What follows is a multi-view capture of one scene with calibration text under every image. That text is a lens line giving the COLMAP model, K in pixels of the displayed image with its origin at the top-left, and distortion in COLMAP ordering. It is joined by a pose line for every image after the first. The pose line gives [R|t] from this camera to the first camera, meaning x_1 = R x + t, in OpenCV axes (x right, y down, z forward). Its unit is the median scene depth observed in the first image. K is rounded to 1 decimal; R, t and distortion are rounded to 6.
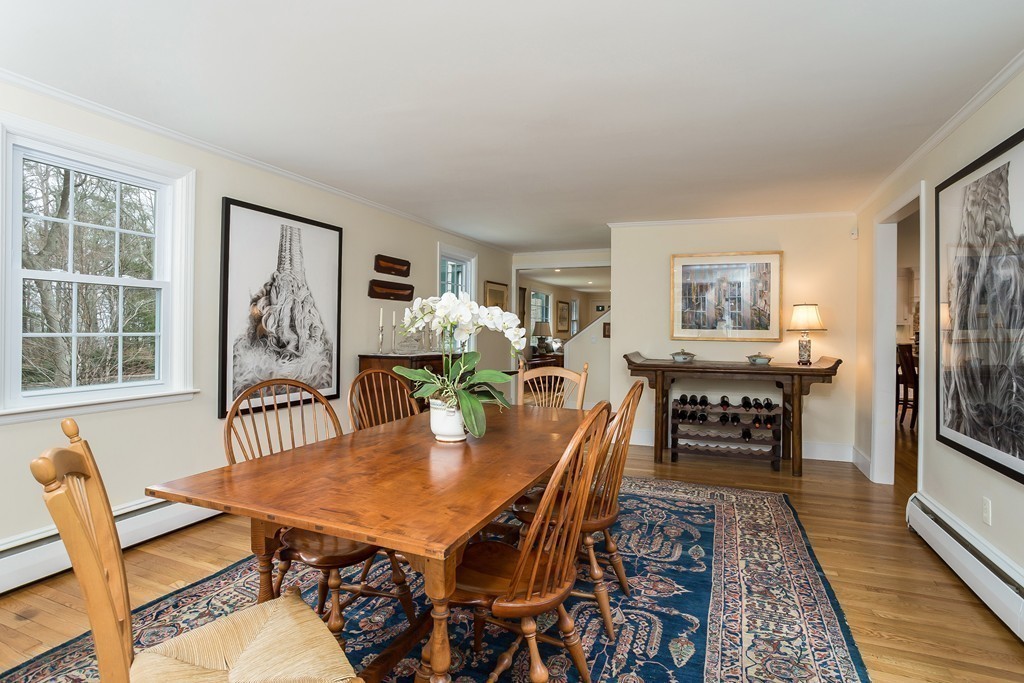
lens RADIAL K [[500.7, 0, 516.8], [0, 500.7, 320.4], [0, 0, 1]] dist [-0.071332, 0.037936]
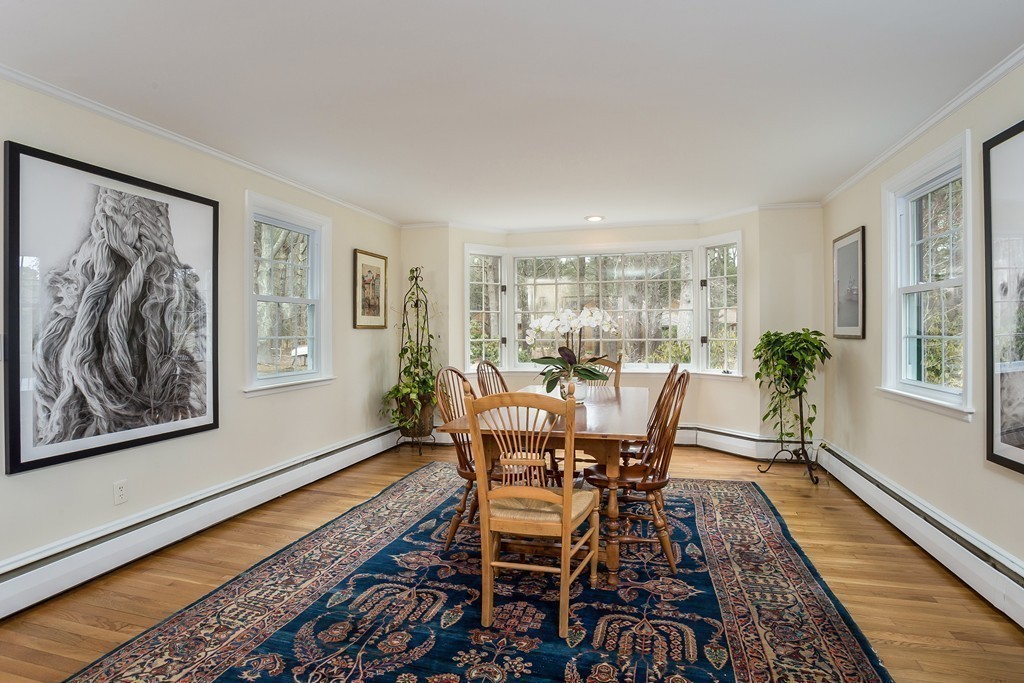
lens RADIAL K [[500.7, 0, 516.8], [0, 500.7, 320.4], [0, 0, 1]] dist [-0.071332, 0.037936]
pose [[-0.991987, -0.006379, -0.126182, 0.196686], [-0.001883, 0.999360, -0.035719, 0.034408], [0.126330, -0.035195, -0.991364, 2.093484]]
